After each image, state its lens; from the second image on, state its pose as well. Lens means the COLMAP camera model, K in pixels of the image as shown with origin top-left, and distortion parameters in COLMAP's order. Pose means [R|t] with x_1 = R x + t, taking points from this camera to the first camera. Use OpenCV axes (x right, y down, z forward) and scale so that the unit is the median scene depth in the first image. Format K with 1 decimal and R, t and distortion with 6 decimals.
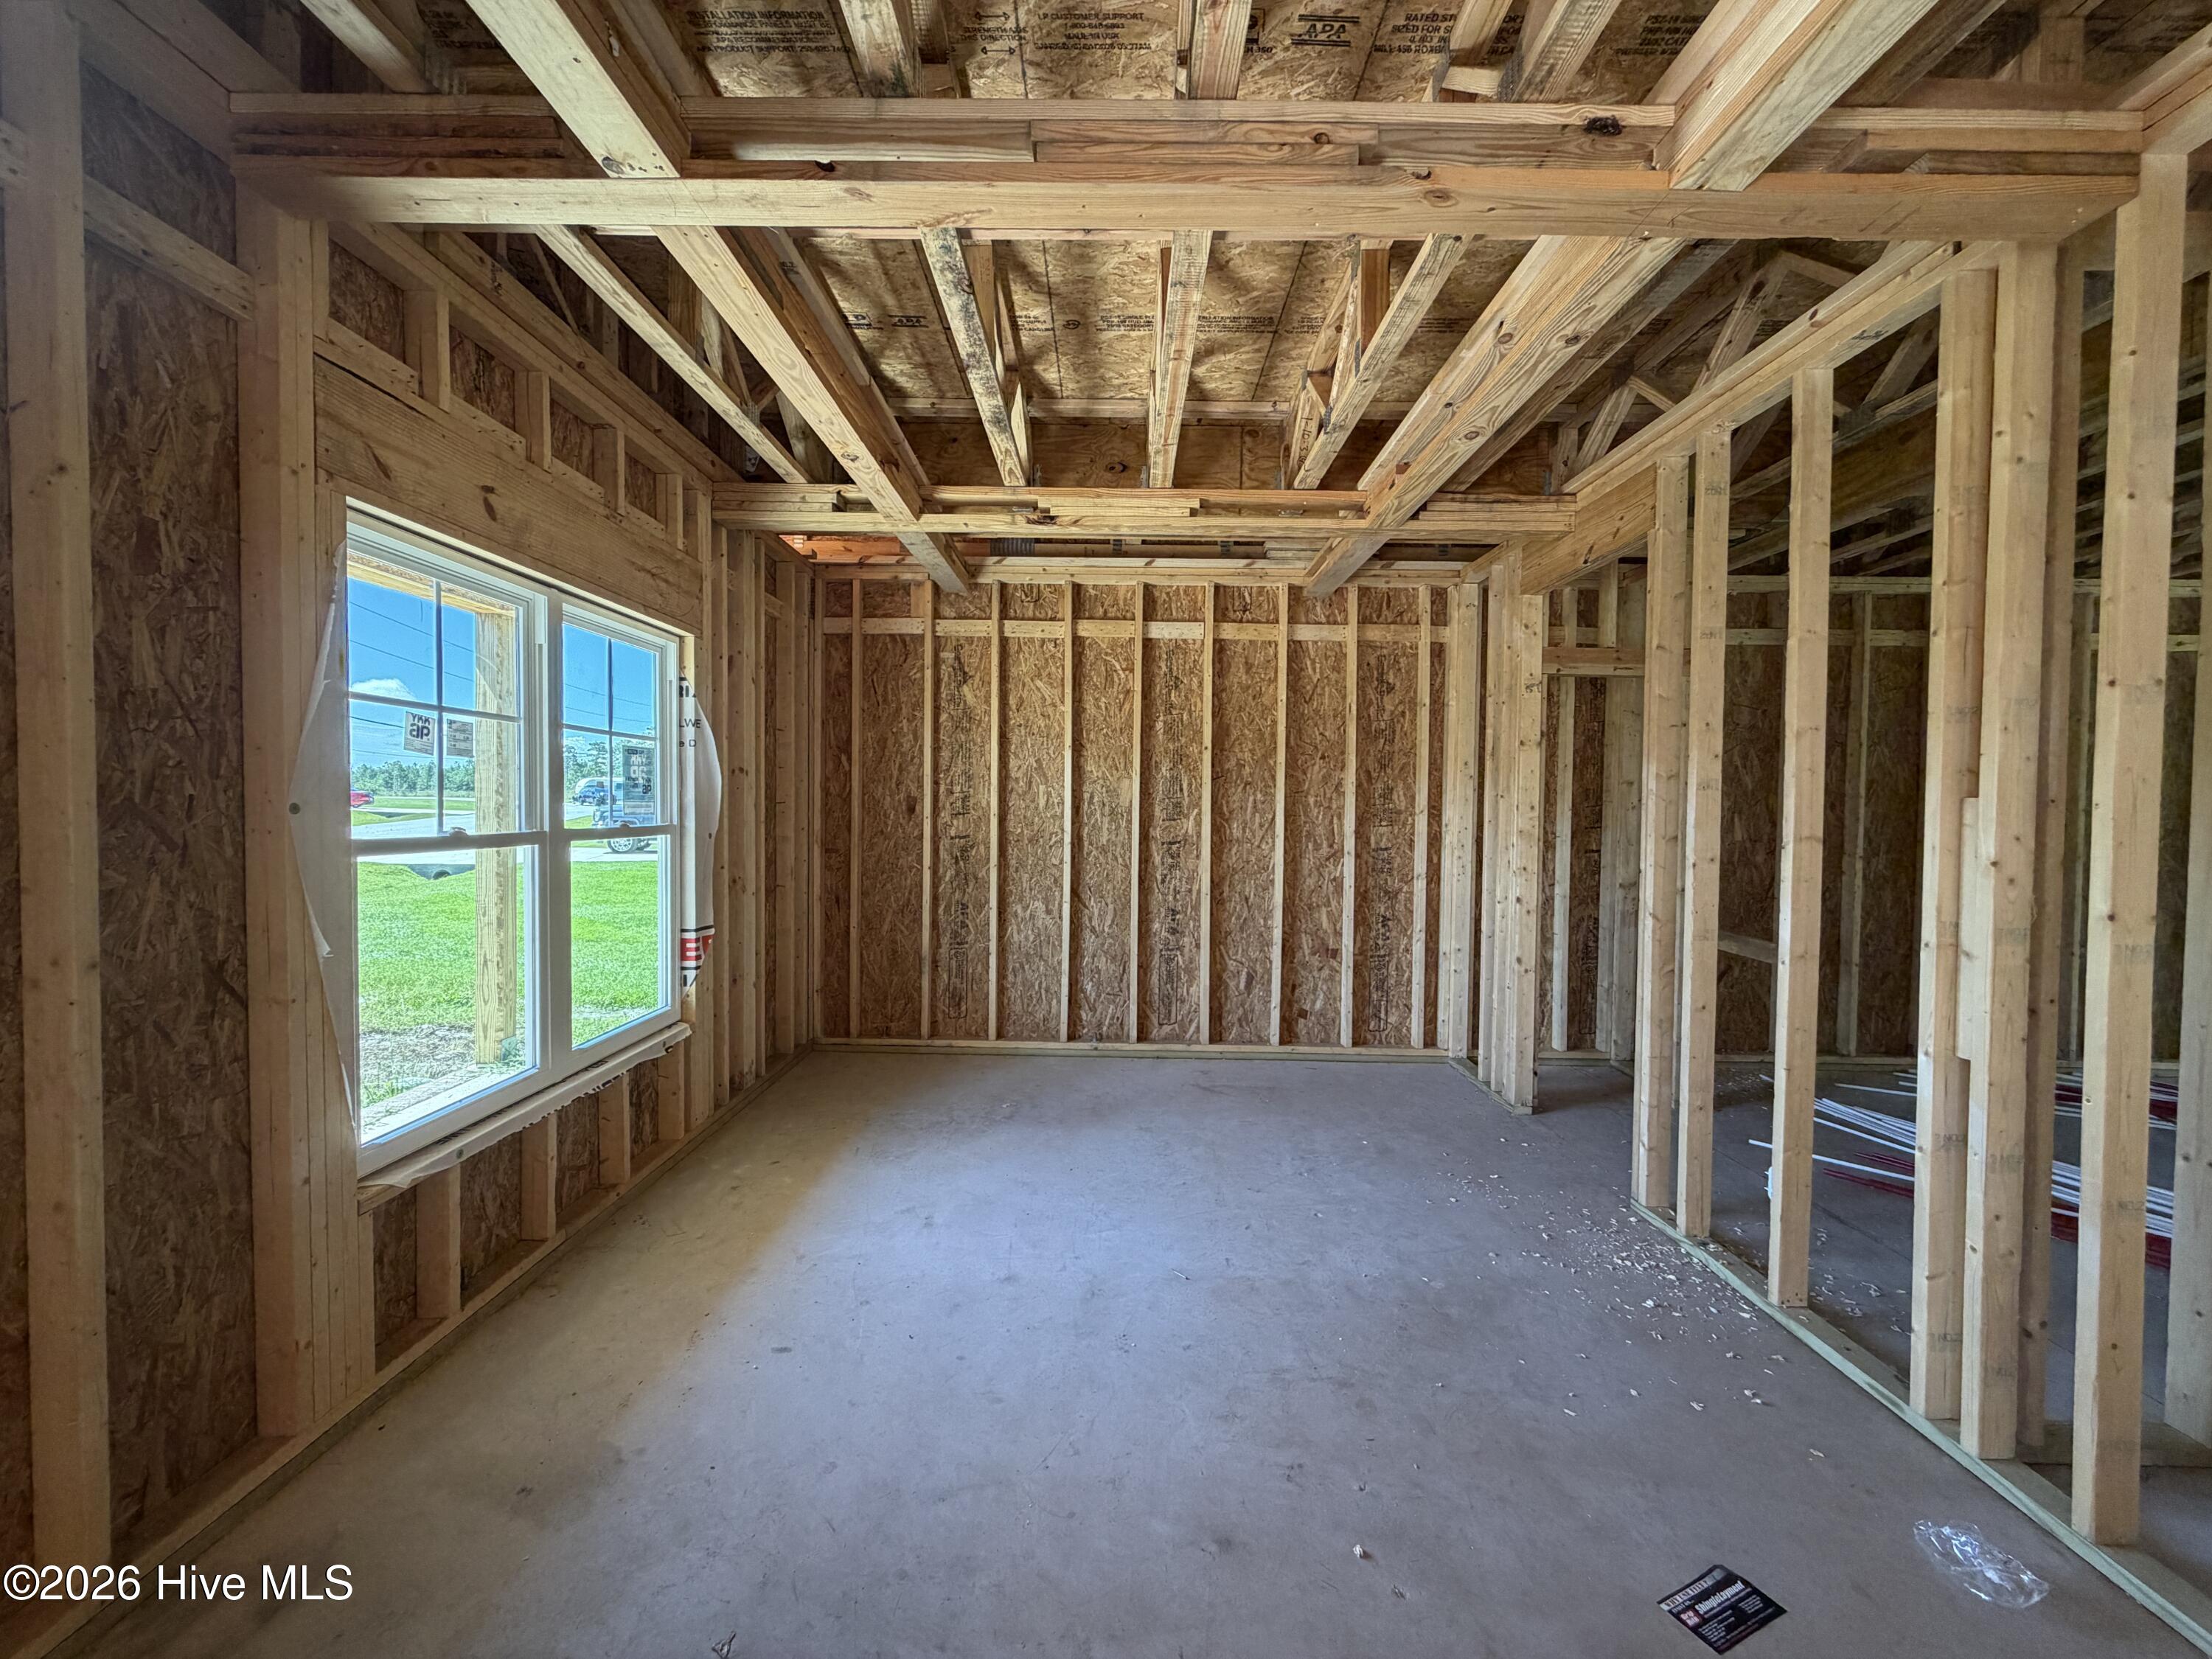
lens RADIAL K [[886.7, 0, 1107.4], [0, 886.7, 828.9], [0, 0, 1]] dist [0.002055, 0.000368]
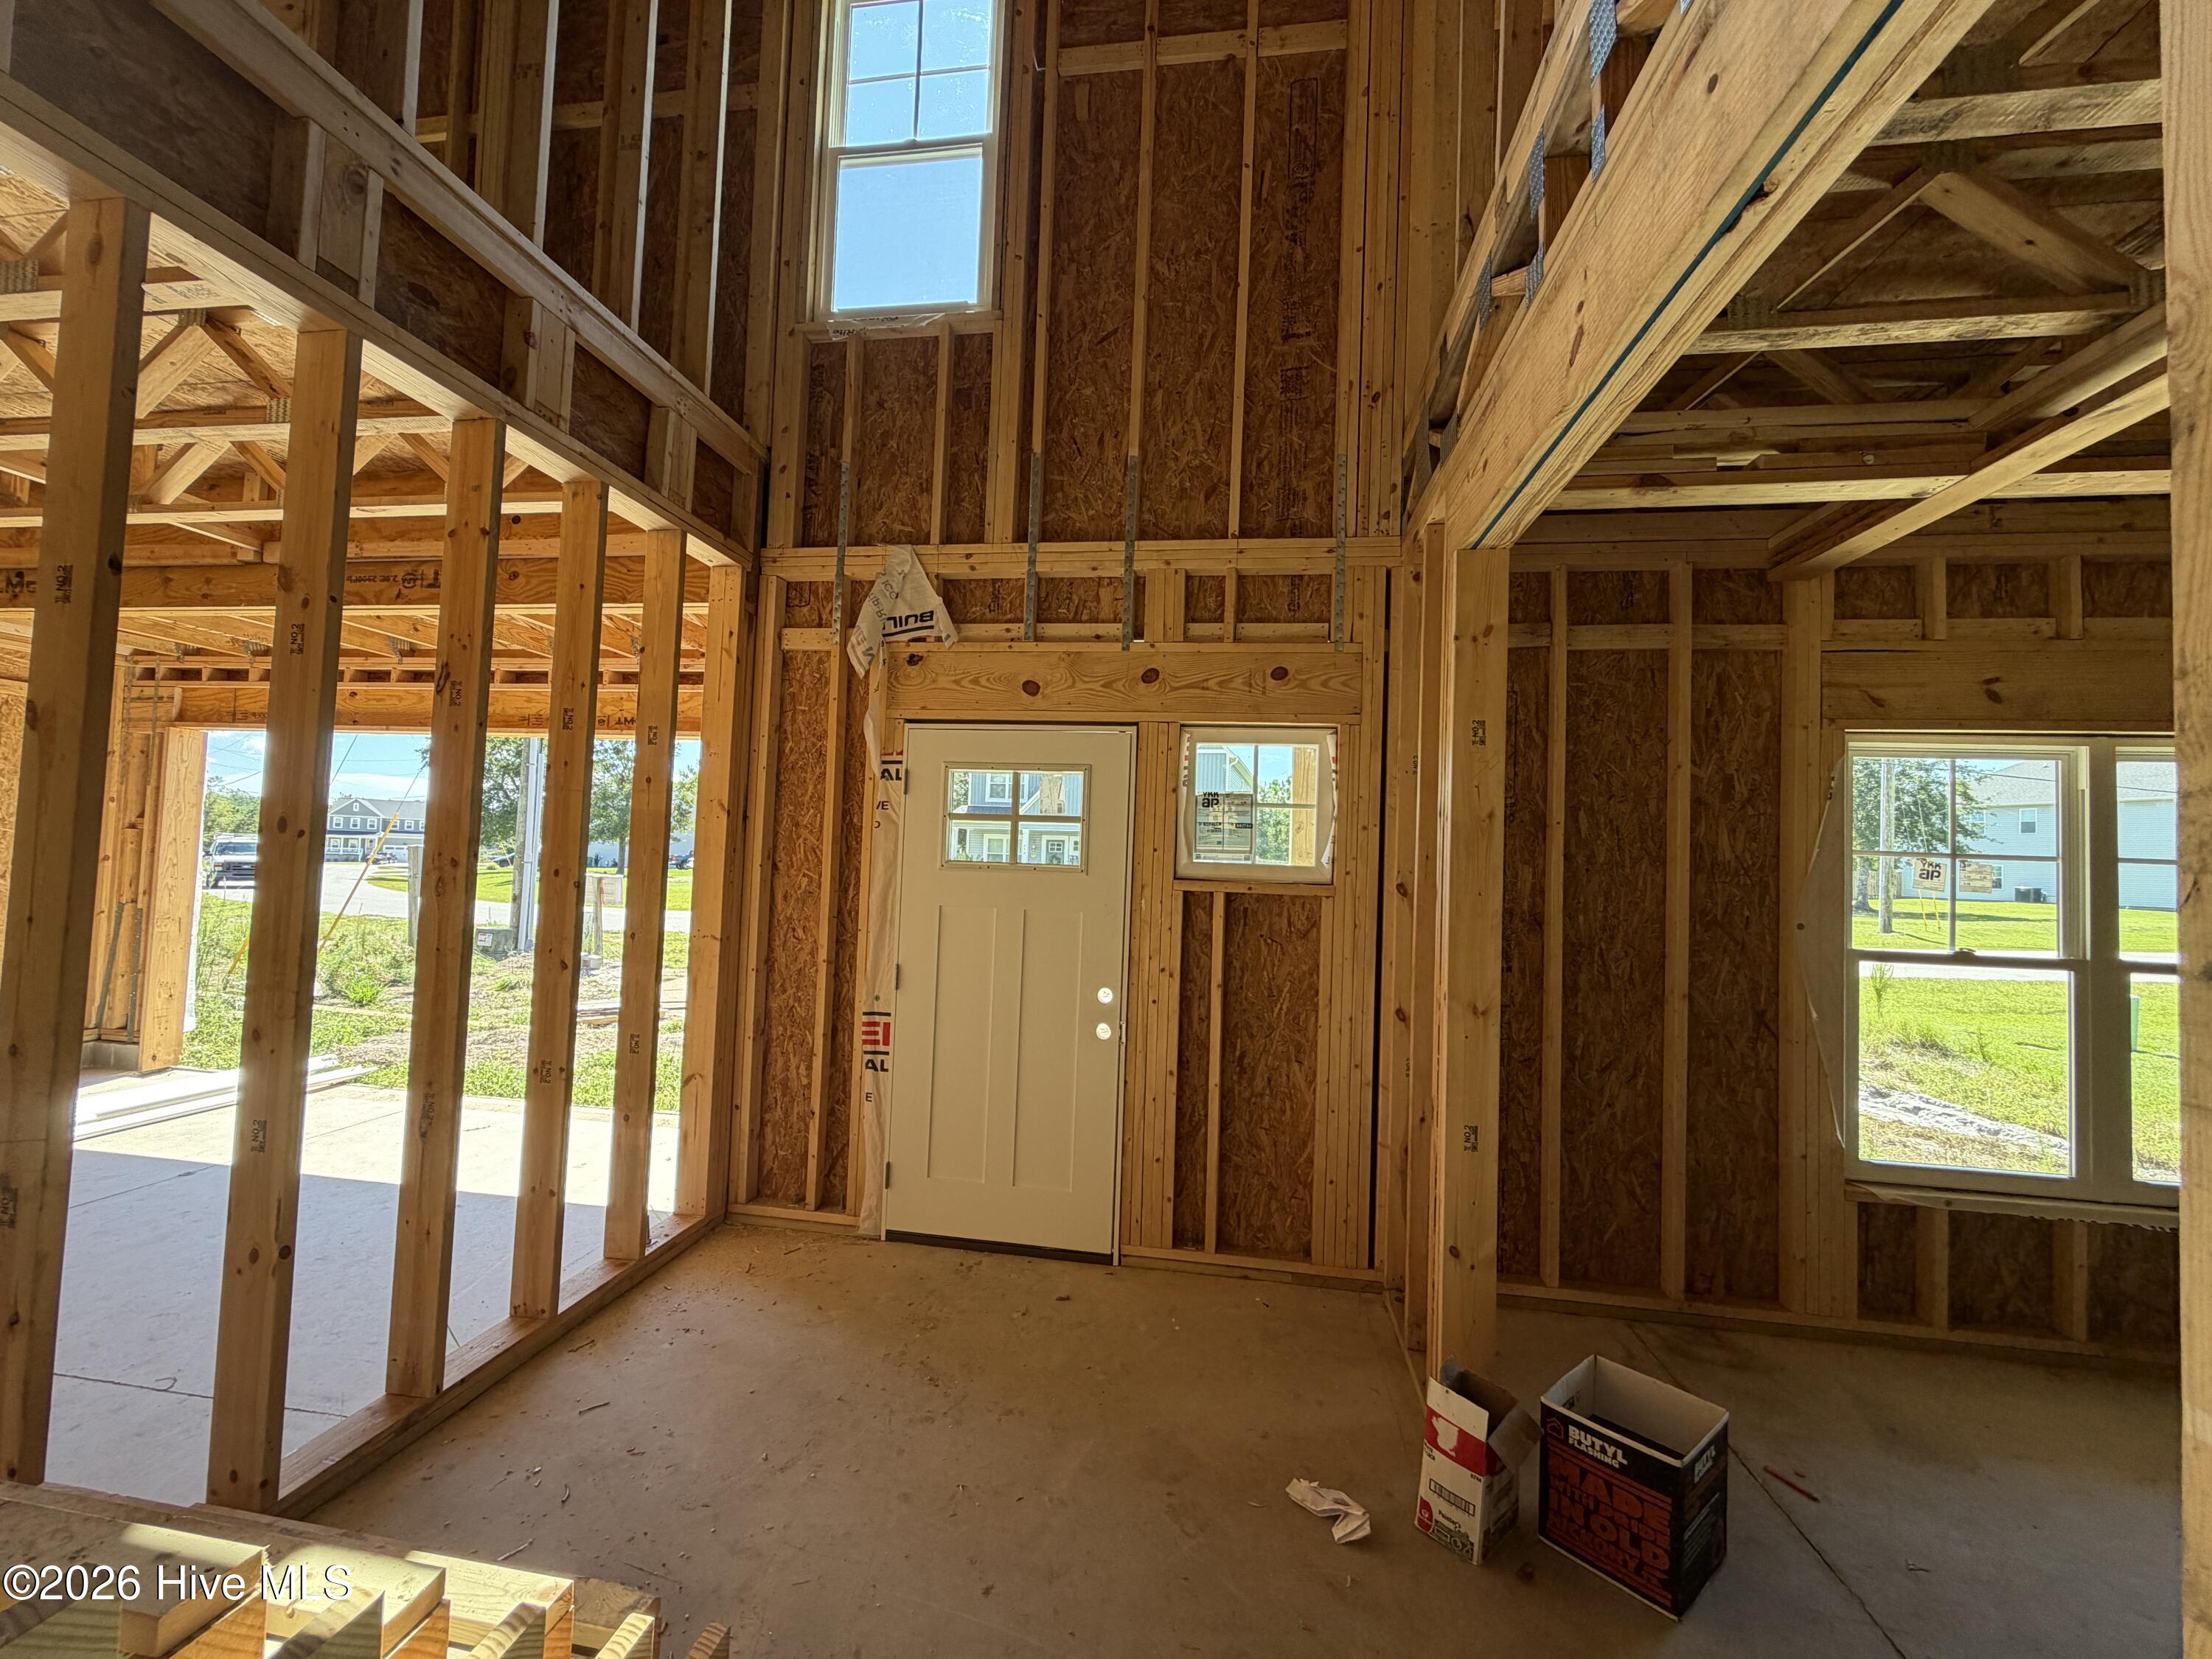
lens RADIAL K [[886.7, 0, 1099.0], [0, 886.7, 825.6], [0, 0, 1]] dist [0.002055, 0.000368]
pose [[-0.143588, -0.051109, -0.988317, 0.924733], [-0.064151, 0.997046, -0.042241, -0.057037], [0.987556, 0.057336, -0.146443, -0.067428]]
